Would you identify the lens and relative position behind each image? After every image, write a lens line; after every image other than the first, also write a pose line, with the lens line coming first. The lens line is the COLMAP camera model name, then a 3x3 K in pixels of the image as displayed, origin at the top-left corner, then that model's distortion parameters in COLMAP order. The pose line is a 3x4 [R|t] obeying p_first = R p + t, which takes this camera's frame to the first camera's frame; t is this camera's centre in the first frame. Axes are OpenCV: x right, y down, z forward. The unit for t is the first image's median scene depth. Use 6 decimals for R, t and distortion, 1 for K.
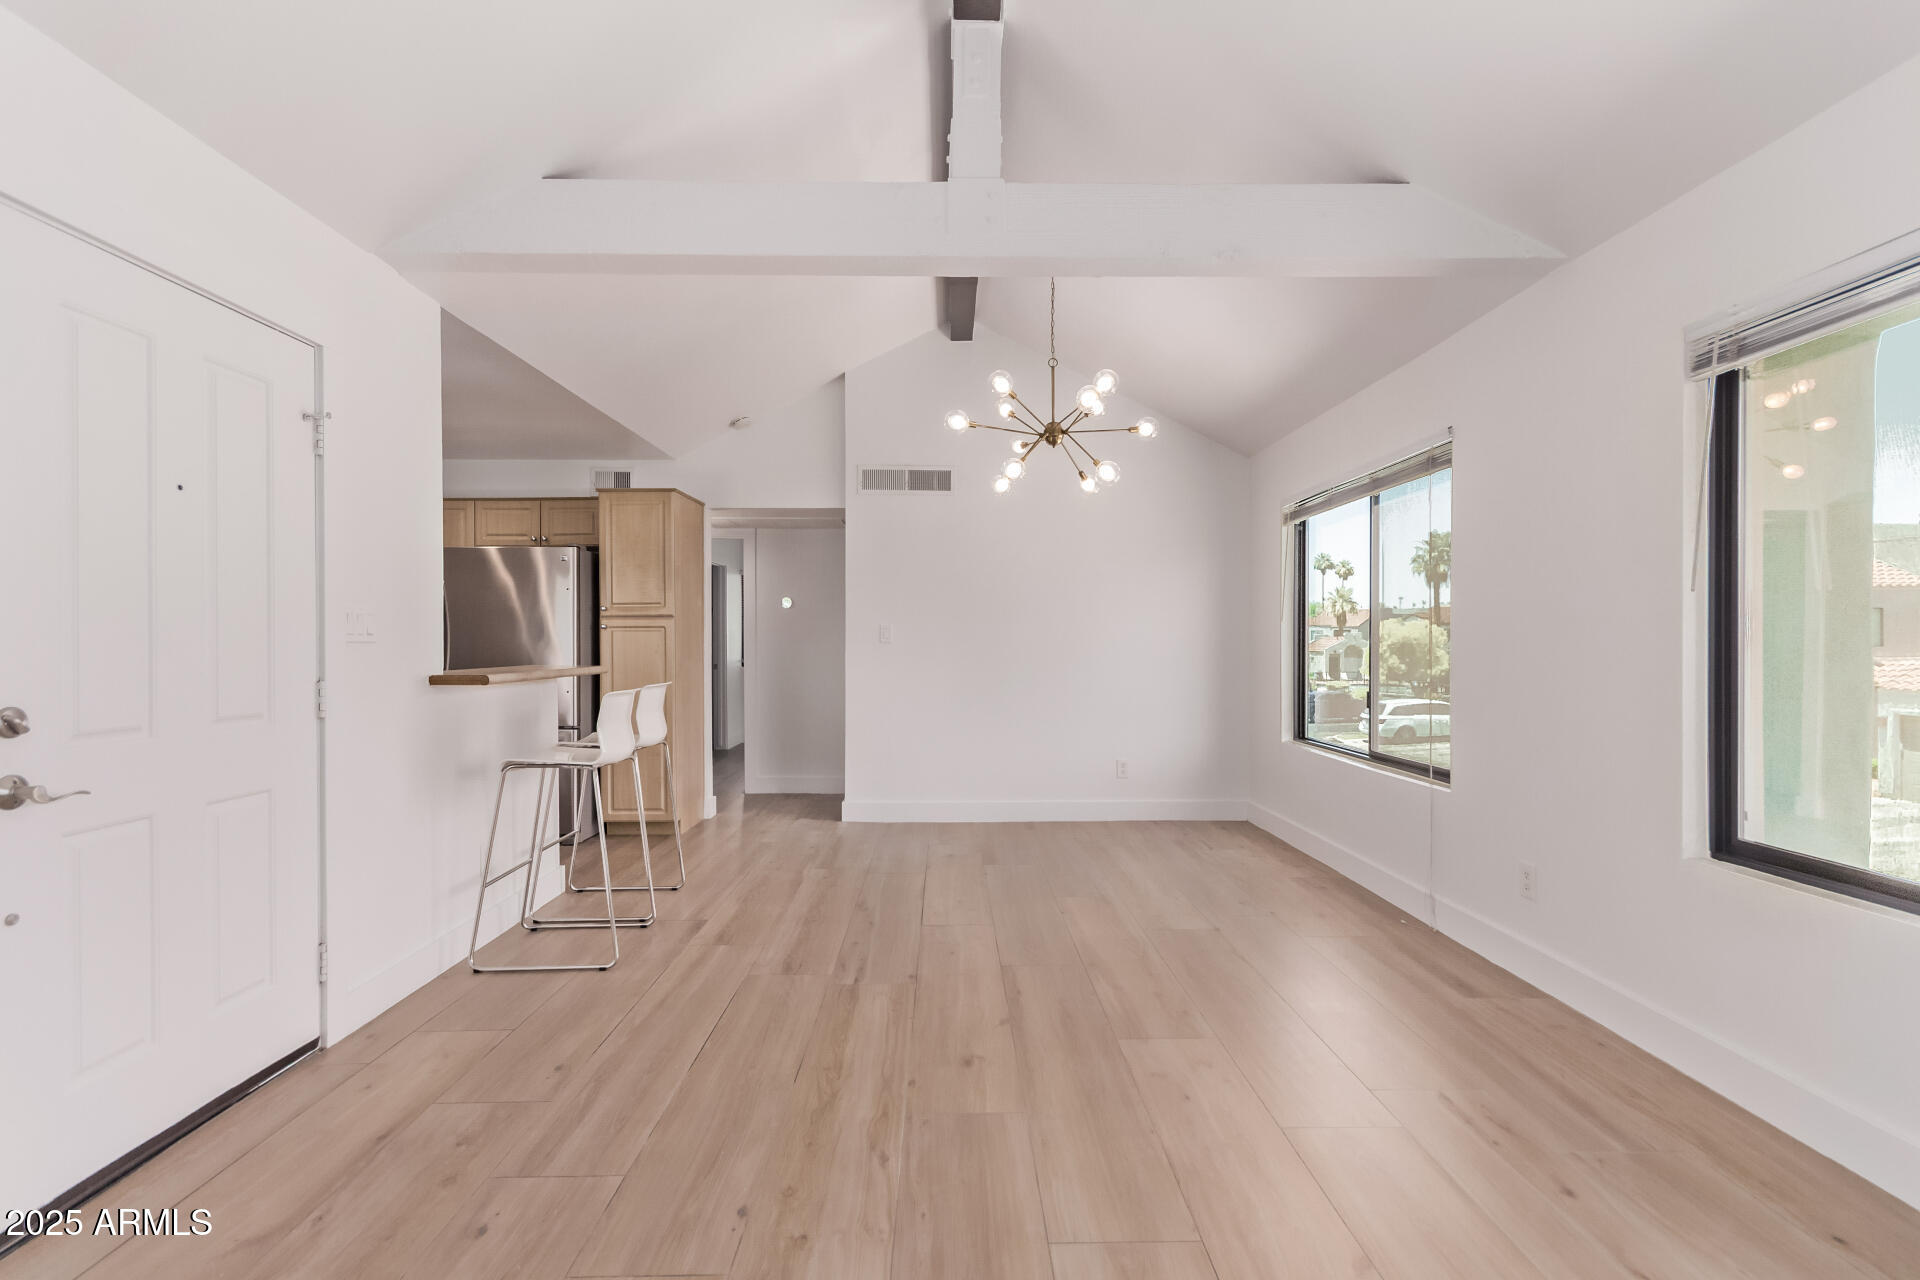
lens RADIAL K [[895.3, 0, 960.2], [0, 895.3, 633.9], [0, 0, 1]] dist [0.004429, 0.002434]
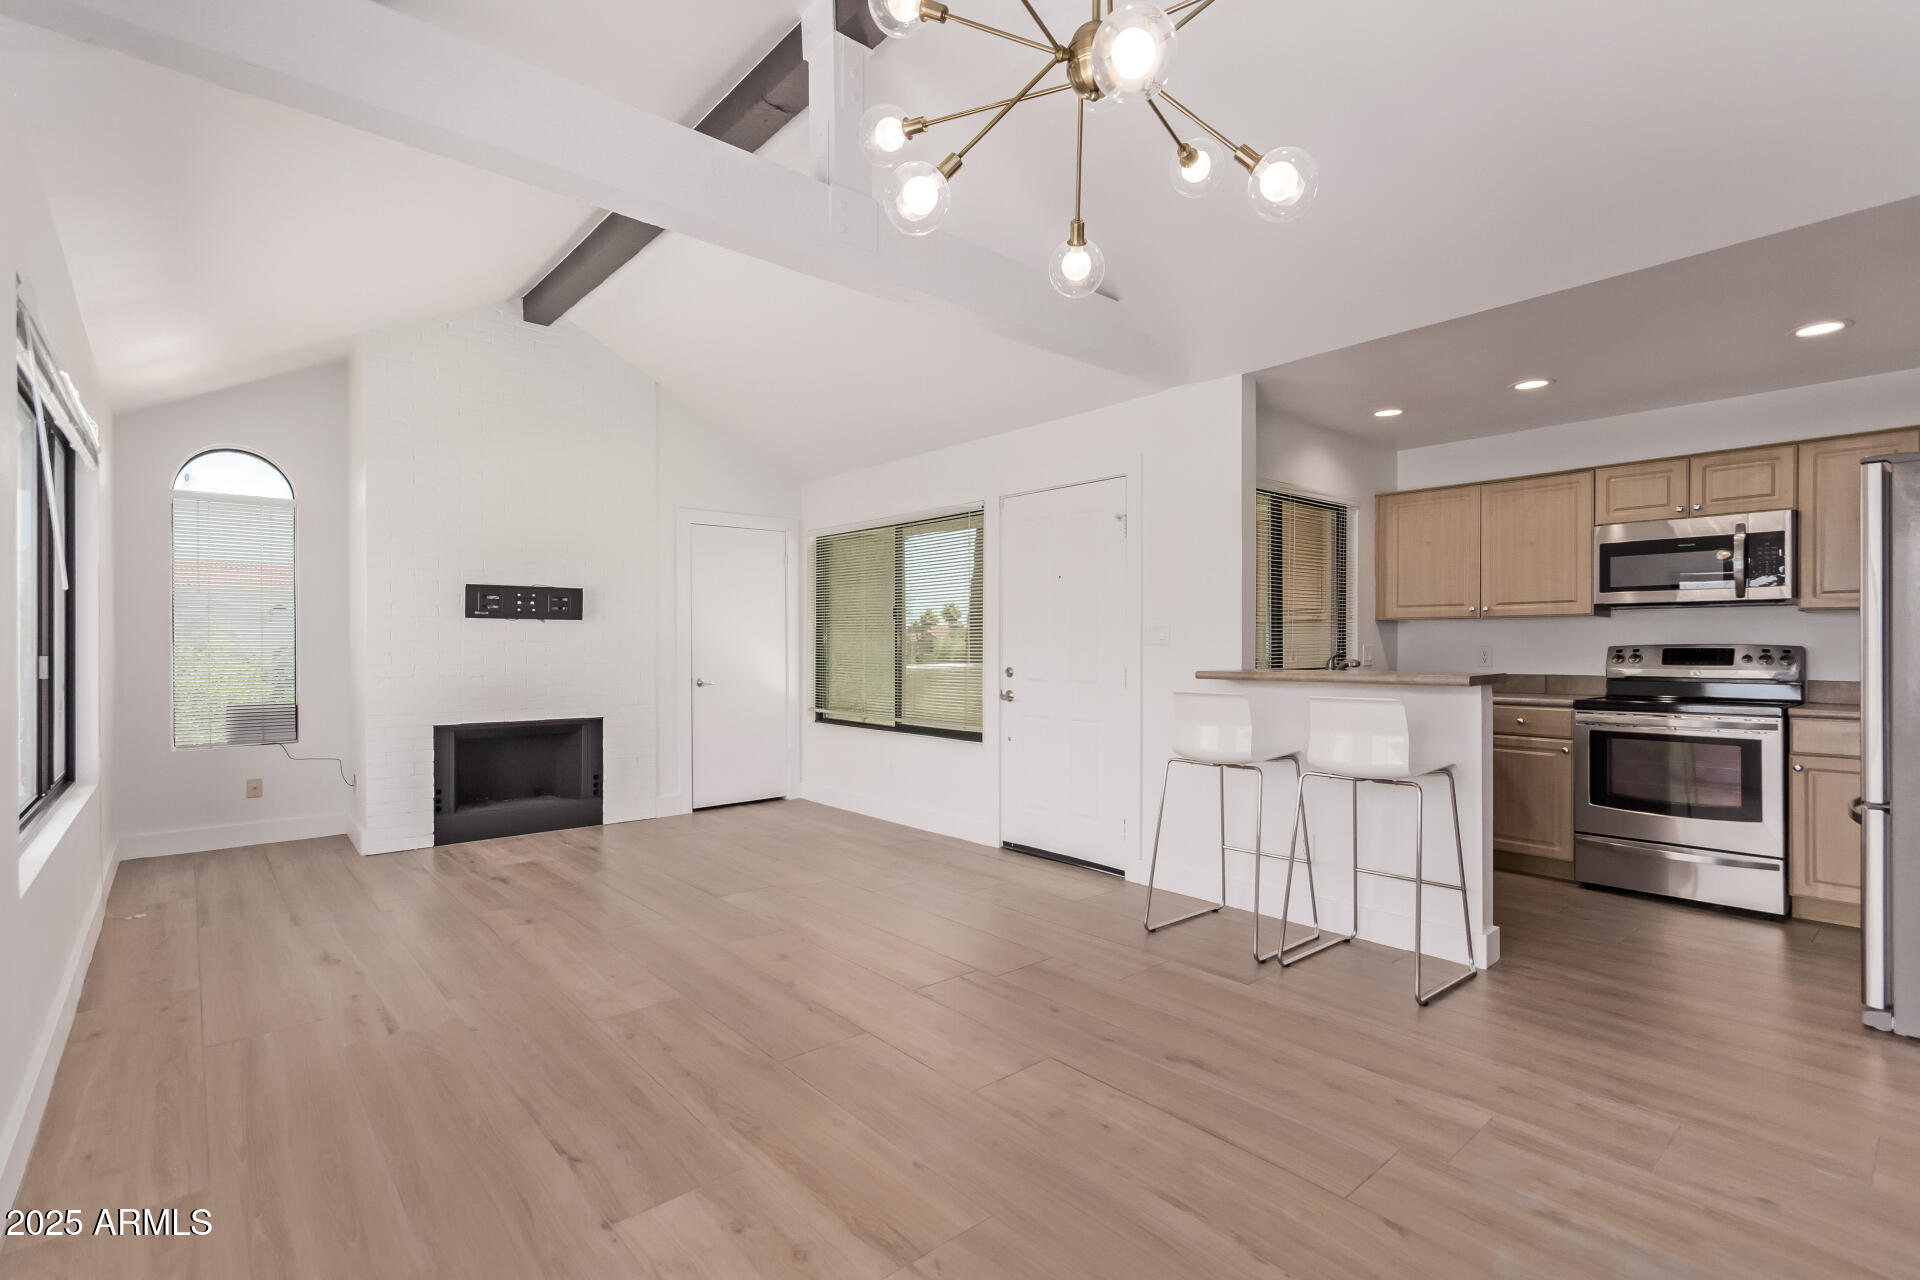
lens RADIAL K [[895.3, 0, 958.9], [0, 895.3, 646.9], [0, 0, 1]] dist [0.004429, 0.002434]
pose [[-0.766800, 0.000595, -0.641885, 0.511741], [0.006294, 0.999958, -0.006592, 0.018060], [0.641855, -0.009095, -0.766772, 1.685639]]
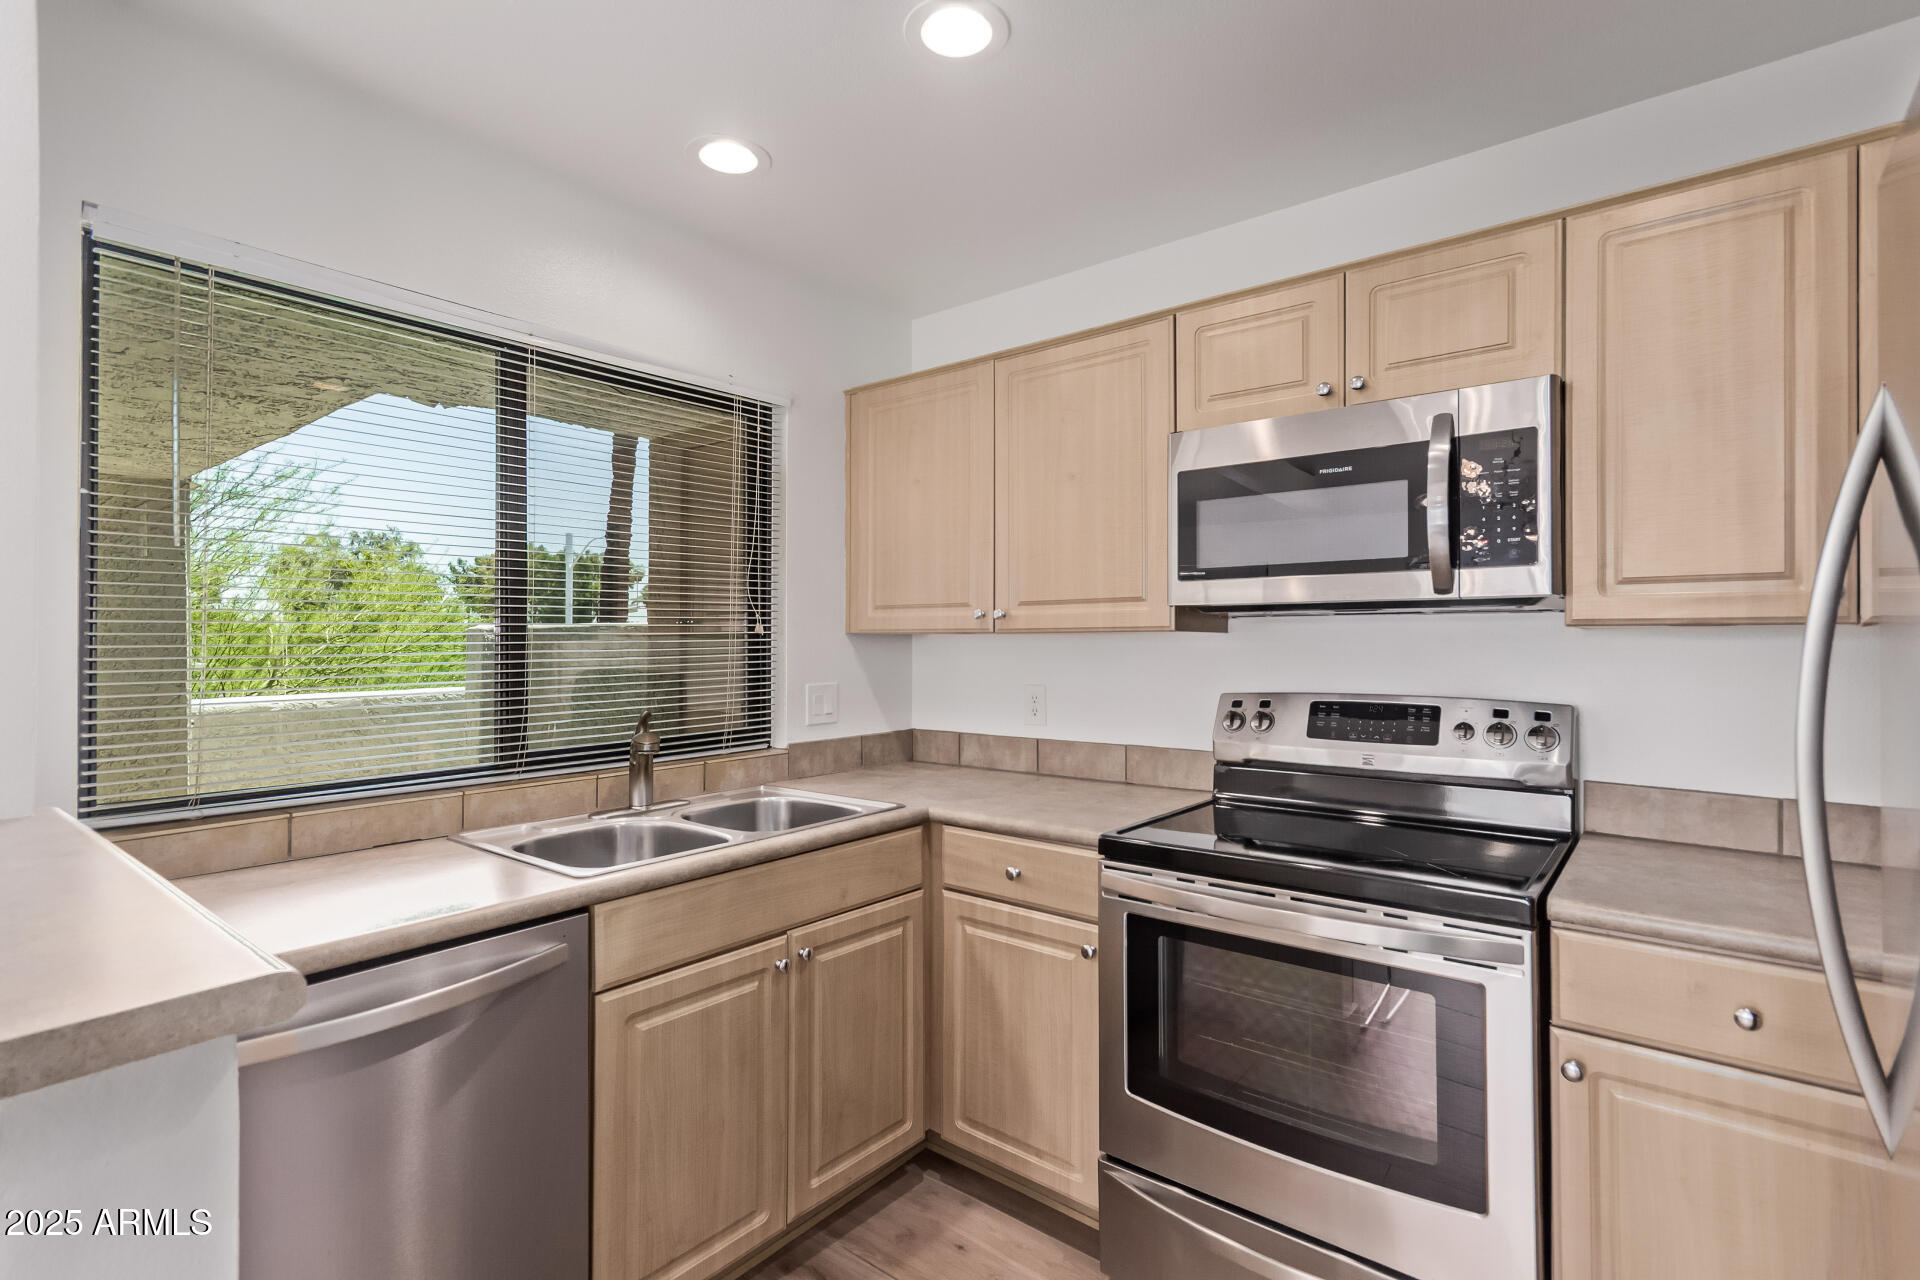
lens RADIAL K [[895.3, 0, 955.8], [0, 895.3, 636.9], [0, 0, 1]] dist [0.004429, 0.002434]
pose [[-0.650944, -0.002069, -0.759123, -0.559562], [0.008936, 0.999906, -0.010388, -0.024217], [0.759073, -0.013545, -0.650864, 1.545911]]
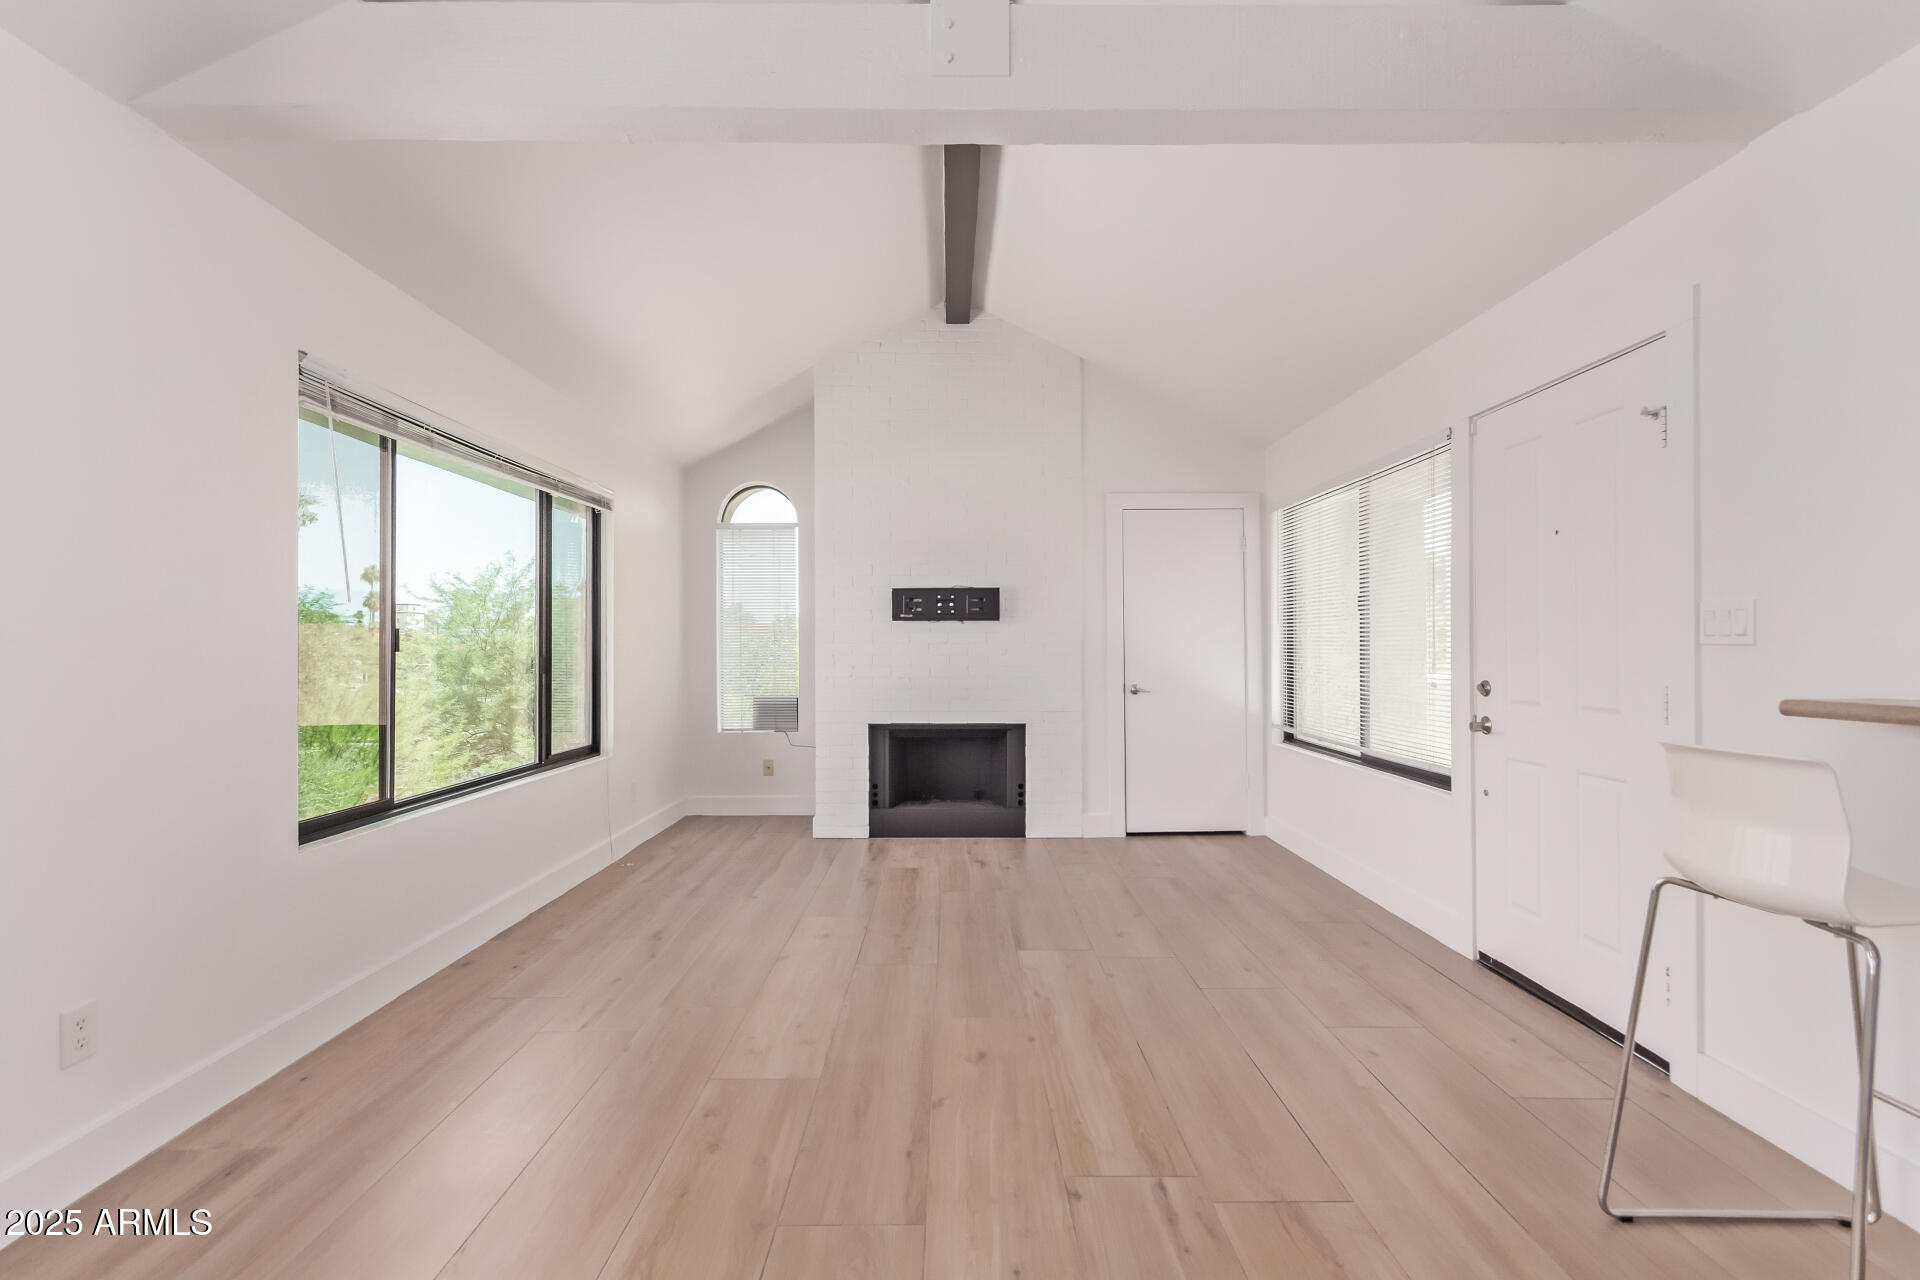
lens RADIAL K [[895.3, 0, 953.0], [0, 895.3, 640.5], [0, 0, 1]] dist [0.004429, 0.002434]
pose [[-0.999881, 0.002040, 0.015278, 0.018790], [0.001768, 0.999840, -0.017776, 0.015613], [-0.015312, -0.017747, -0.999725, 1.554515]]
